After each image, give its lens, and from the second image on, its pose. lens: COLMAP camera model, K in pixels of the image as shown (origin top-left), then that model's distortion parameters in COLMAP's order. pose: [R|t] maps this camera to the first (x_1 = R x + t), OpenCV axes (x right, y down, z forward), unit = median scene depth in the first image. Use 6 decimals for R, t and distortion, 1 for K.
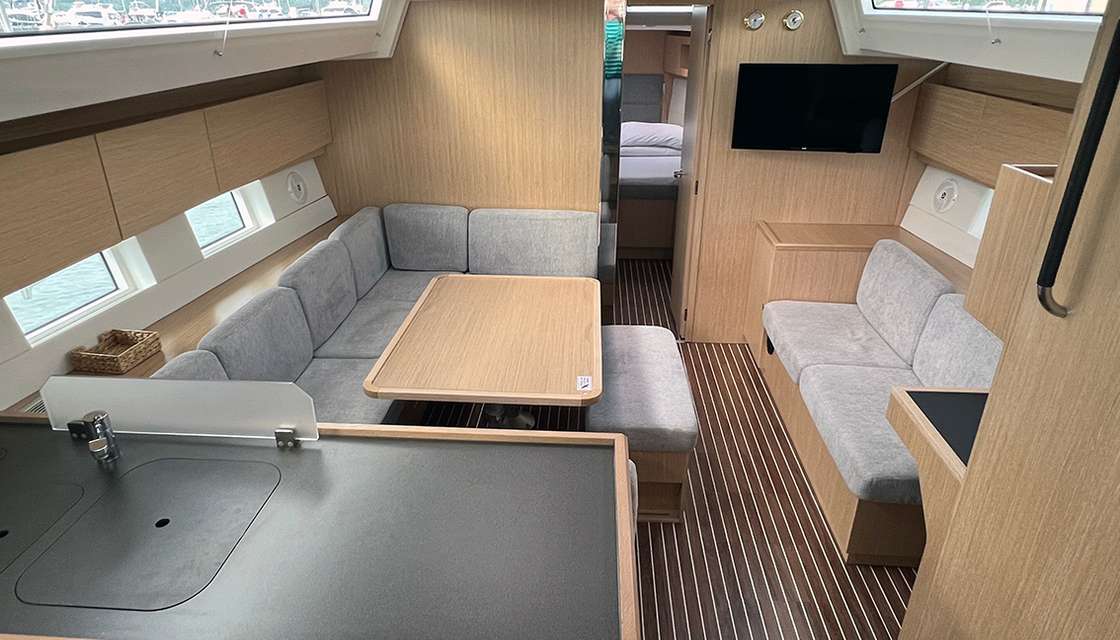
lens RADIAL K [[652.1, 0, 558.9], [0, 652.1, 292.5], [0, 0, 1]] dist [-0.002003, -0.000281]
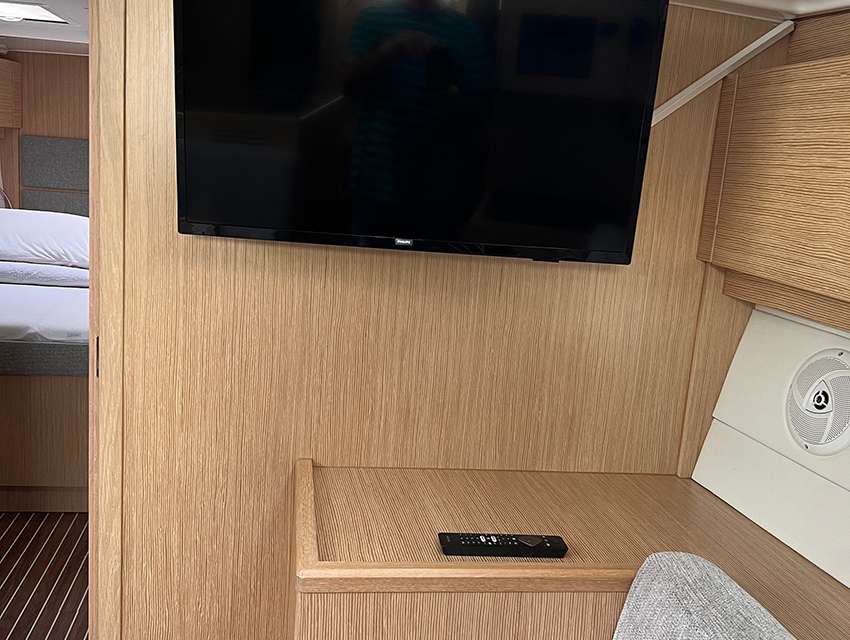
lens RADIAL K [[828.3, 0, 425.0], [0, 828.3, 320.0], [0, 0, 1]] dist [-0.006026, -0.004804]
pose [[0.972112, 0.025803, 0.233092, 0.295001], [0.016641, 0.983834, -0.178309, -0.114085], [-0.233924, 0.177215, 0.955968, 0.627862]]
